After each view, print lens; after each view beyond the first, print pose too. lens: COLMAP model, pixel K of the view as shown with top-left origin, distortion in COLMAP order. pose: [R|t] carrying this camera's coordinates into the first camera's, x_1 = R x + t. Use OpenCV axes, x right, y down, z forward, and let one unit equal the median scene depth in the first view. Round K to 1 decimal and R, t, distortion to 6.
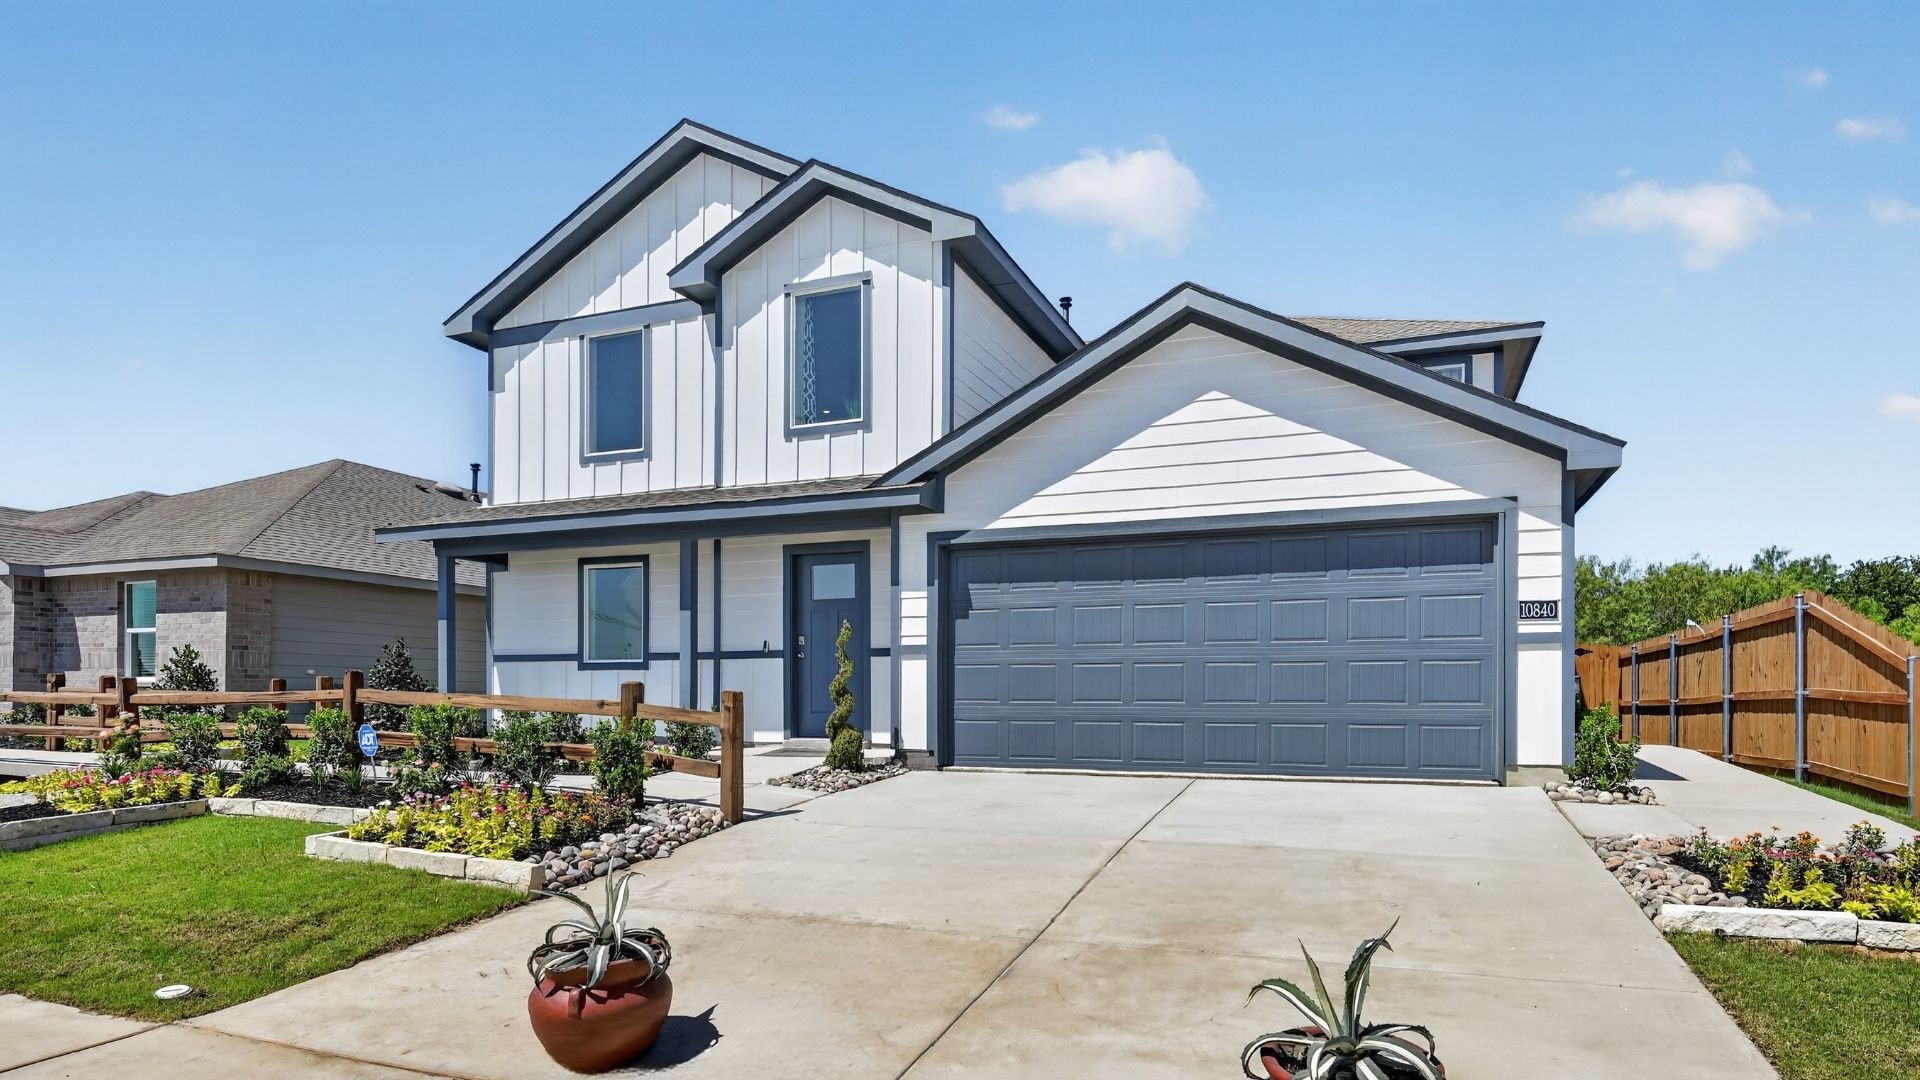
lens RADIAL K [[758.9, 0, 960.9], [0, 758.9, 529.4], [0, 0, 1]] dist [0.000741, -0.000099]
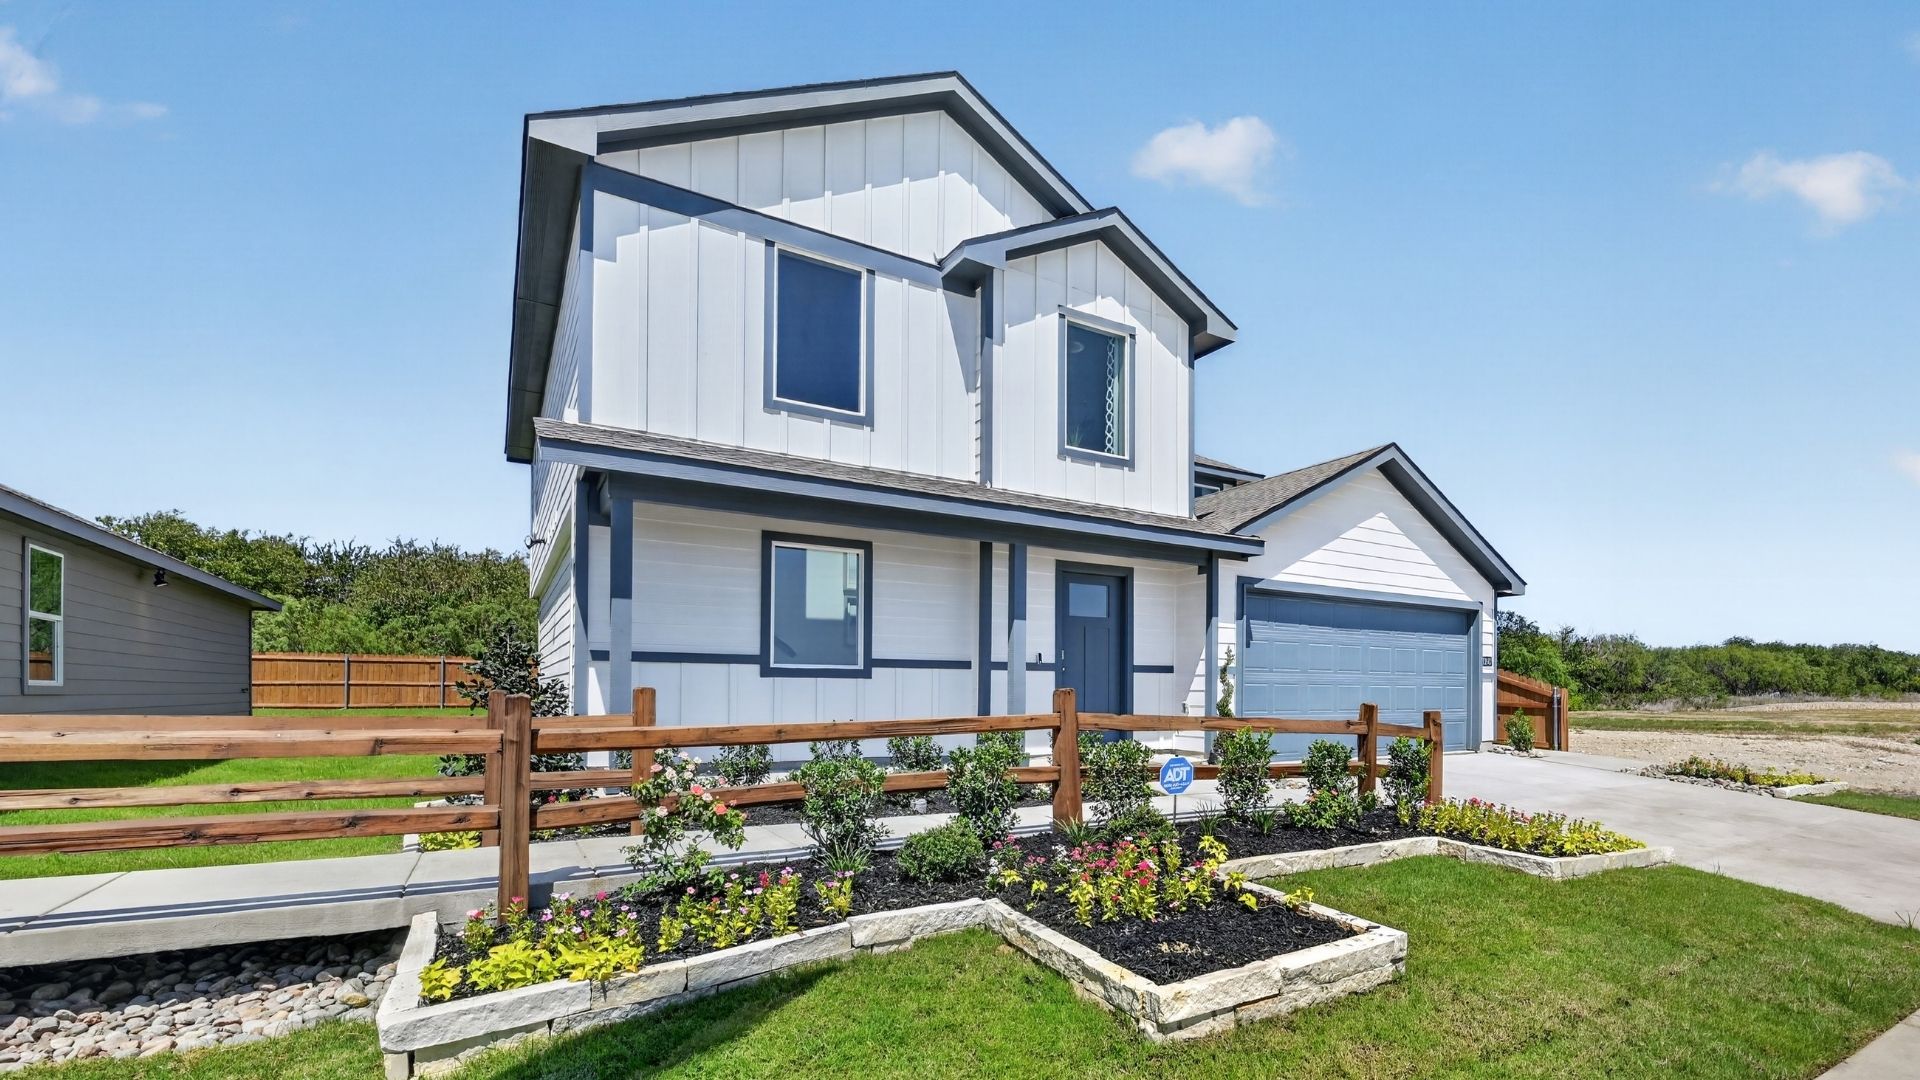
lens RADIAL K [[758.9, 0, 960.9], [0, 758.9, 529.4], [0, 0, 1]] dist [0.000741, -0.000099]
pose [[0.702063, 0.158161, 0.694329, -0.993382], [-0.147654, 0.986165, -0.075339, 0.073064], [-0.696639, -0.049628, 0.715704, 0.349358]]
